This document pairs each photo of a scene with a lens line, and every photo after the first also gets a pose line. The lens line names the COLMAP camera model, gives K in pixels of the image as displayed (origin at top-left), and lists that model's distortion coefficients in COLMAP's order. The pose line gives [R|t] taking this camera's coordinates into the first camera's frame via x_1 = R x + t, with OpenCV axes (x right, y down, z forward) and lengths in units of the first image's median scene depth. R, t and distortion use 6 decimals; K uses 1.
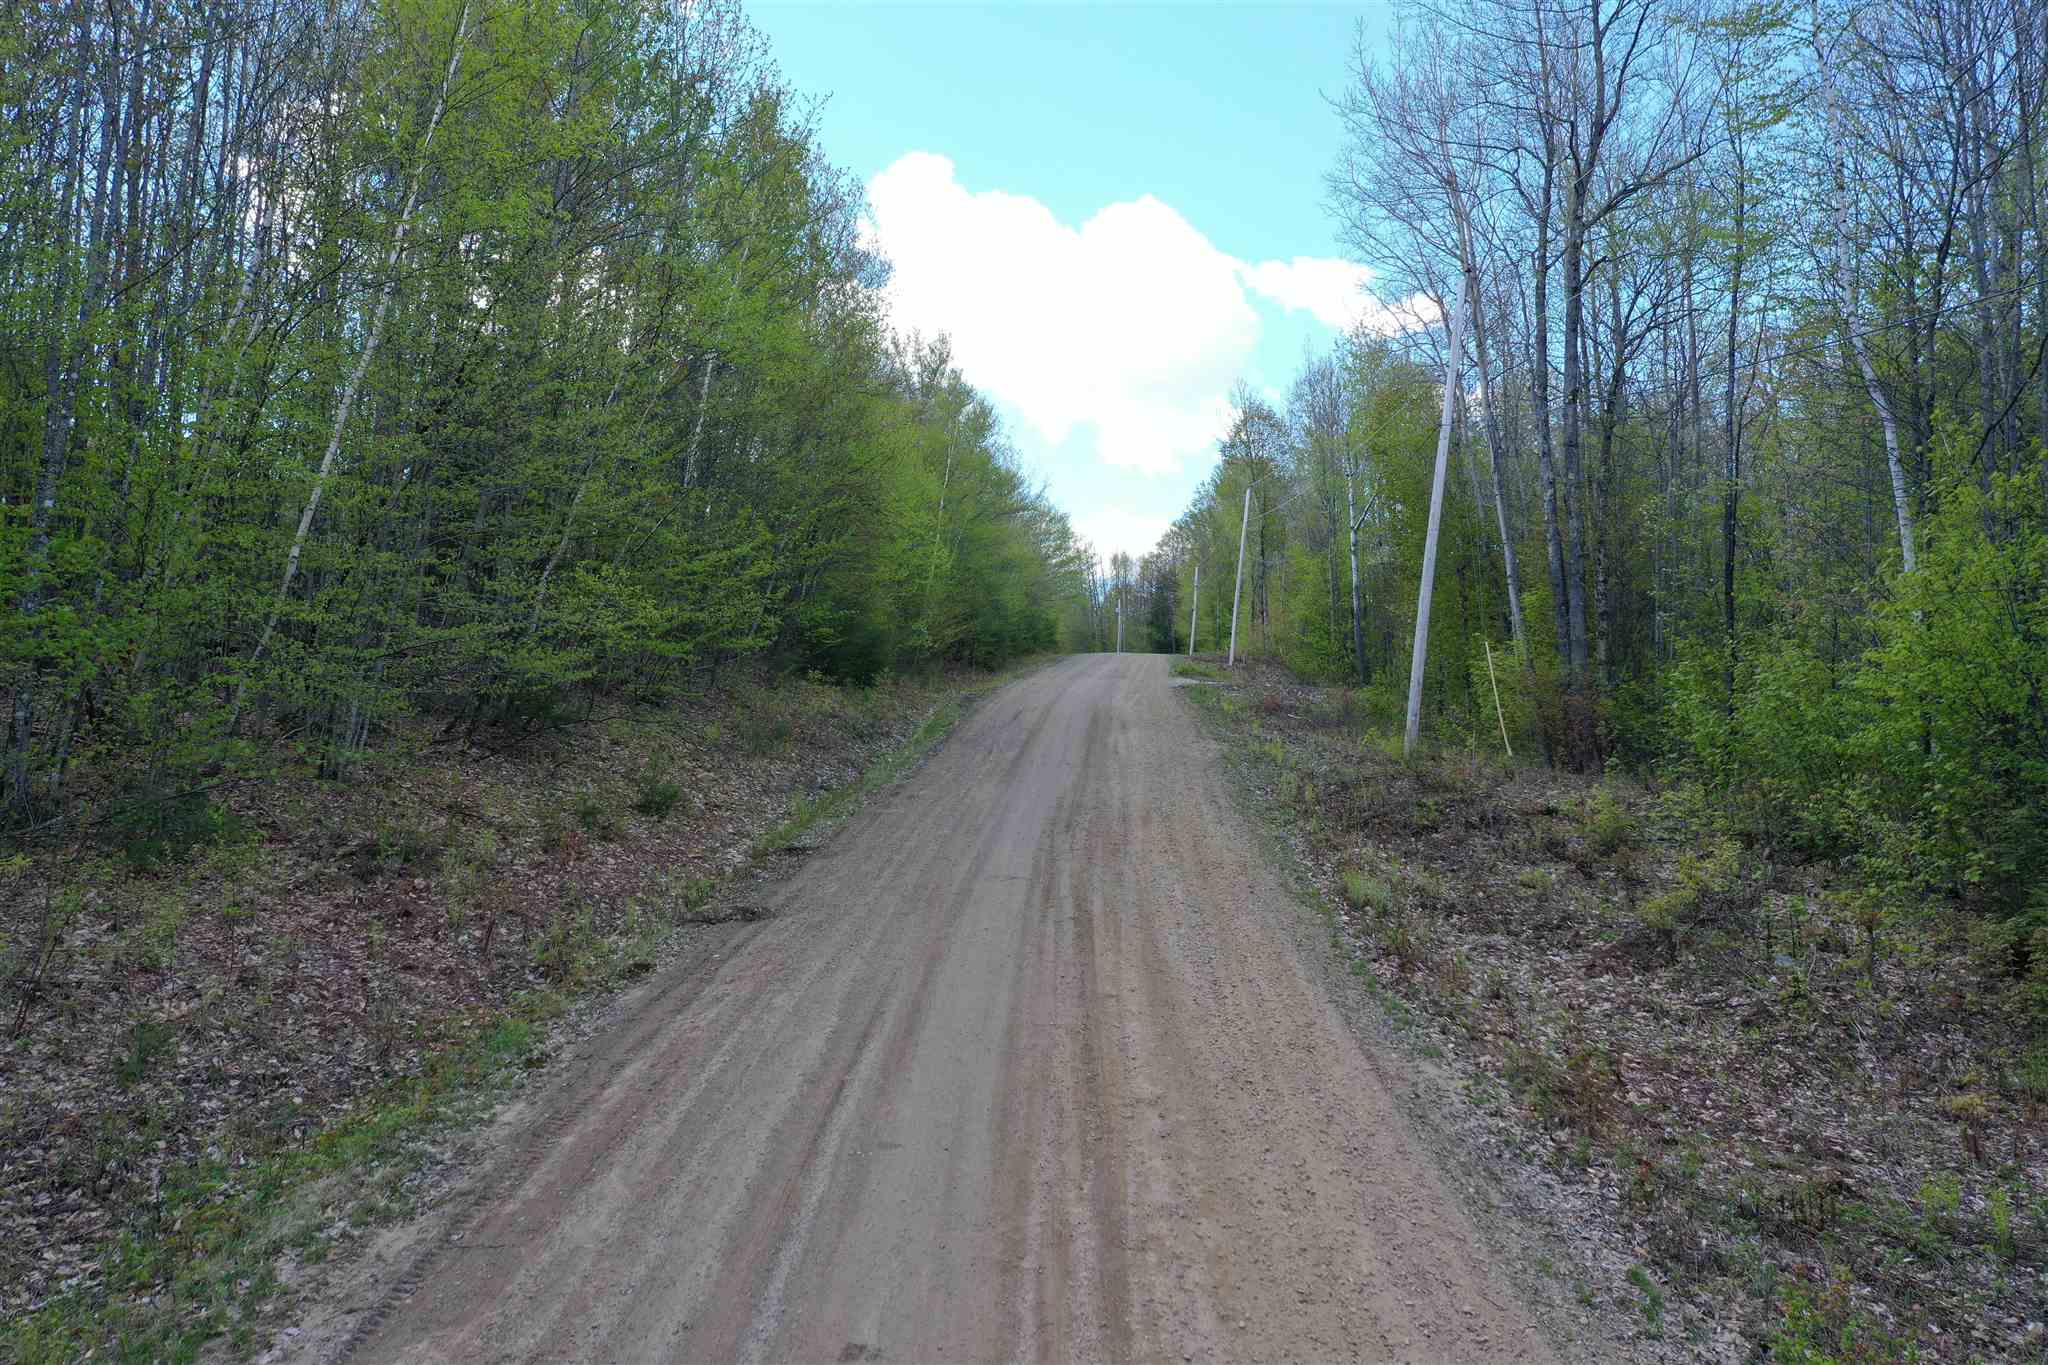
lens RADIAL K [[1587.2, 0, 1020.9], [0, 1587.2, 677.9], [0, 0, 1]] dist [-0.003453, 0.004866]
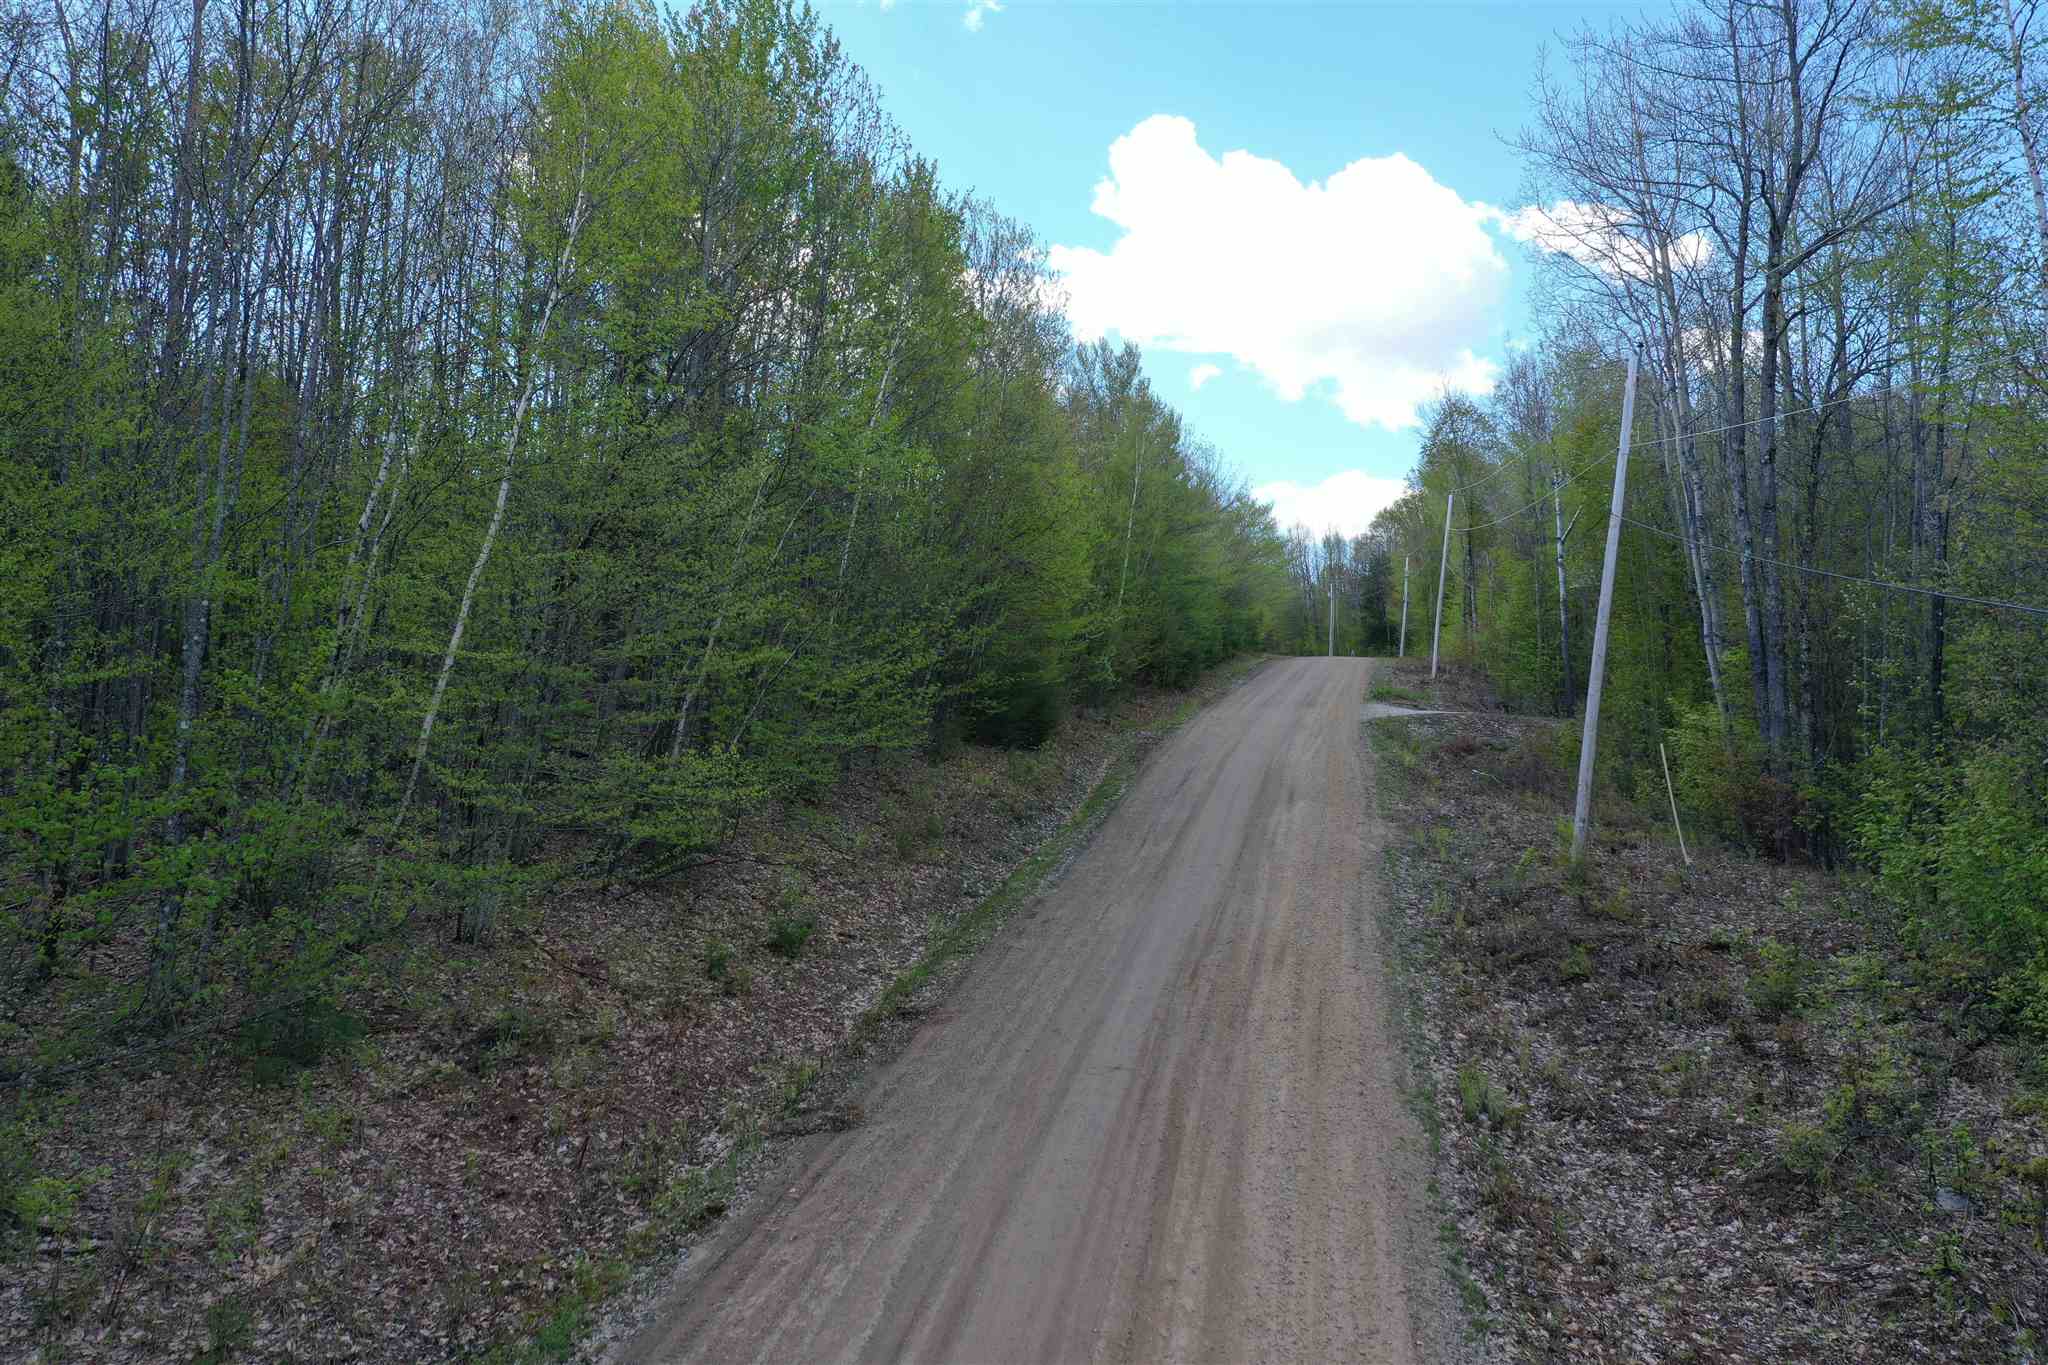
lens RADIAL K [[1582.6, 0, 1024.0], [0, 1582.6, 682.5], [0, 0, 1]] dist [0.000662, -0.003358]
pose [[0.990444, -0.009664, -0.137574, 0.060262], [0.013020, 0.999639, 0.023512, -0.107573], [0.137297, -0.025078, 0.990212, 0.023205]]
